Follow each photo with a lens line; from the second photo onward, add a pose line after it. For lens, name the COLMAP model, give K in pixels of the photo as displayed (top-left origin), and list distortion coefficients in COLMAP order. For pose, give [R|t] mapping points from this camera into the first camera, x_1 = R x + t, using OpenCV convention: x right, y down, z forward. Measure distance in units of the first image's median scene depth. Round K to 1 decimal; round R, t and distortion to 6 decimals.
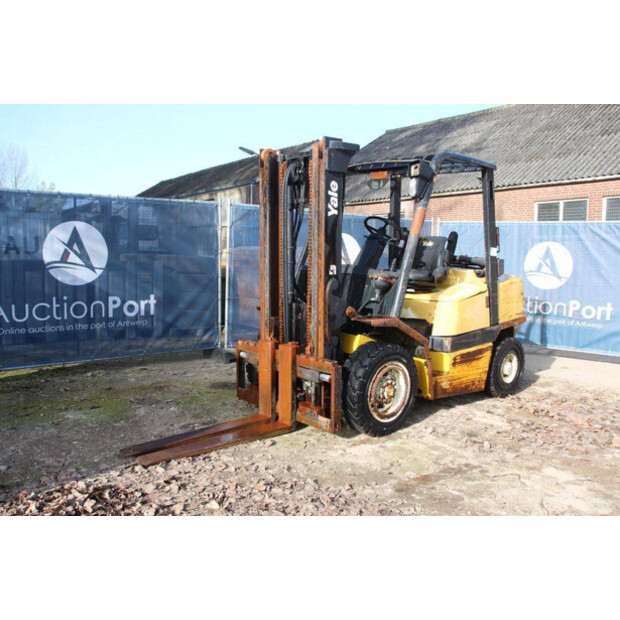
lens RADIAL K [[553.9, 0, 313.1], [0, 553.9, 315.3], [0, 0, 1]] dist [-0.107322, 0.078663]
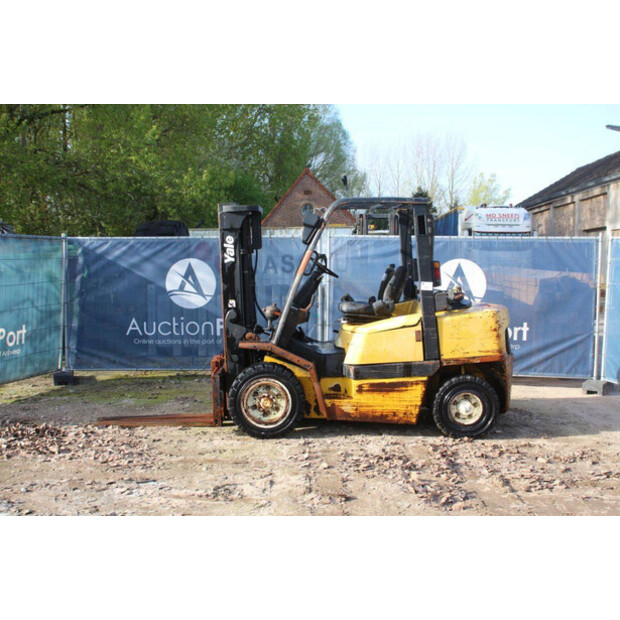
lens RADIAL K [[764.1, 0, 306.4], [0, 764.1, 313.2], [0, 0, 1]] dist [0.028169, 0.000000]
pose [[0.753663, 0.027601, -0.656681, 1.150883], [-0.056262, 0.998160, -0.022617, -0.024162], [0.654848, 0.053992, 0.753829, -0.205282]]
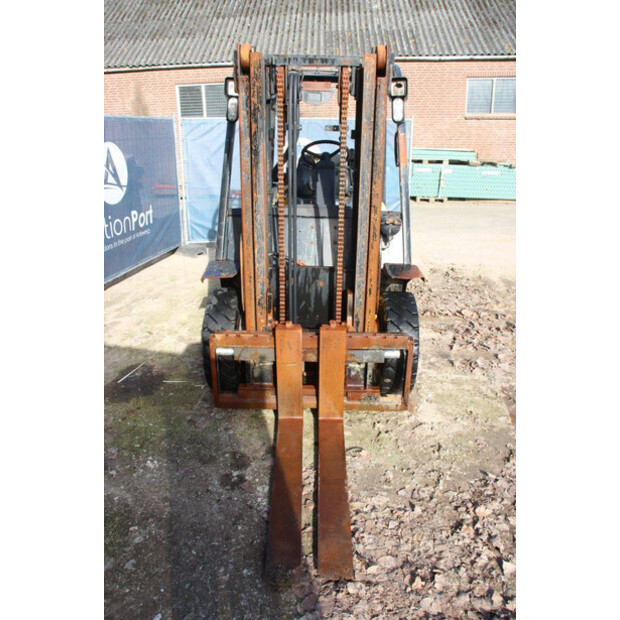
lens RADIAL K [[507.8, 0, 317.9], [0, 507.8, 316.7], [0, 0, 1]] dist [-0.139297, 0.096161]
pose [[0.673445, -0.283283, 0.682806, -0.425279], [0.093488, 0.948883, 0.301466, -0.142860], [-0.733302, -0.139186, 0.665503, 0.415464]]
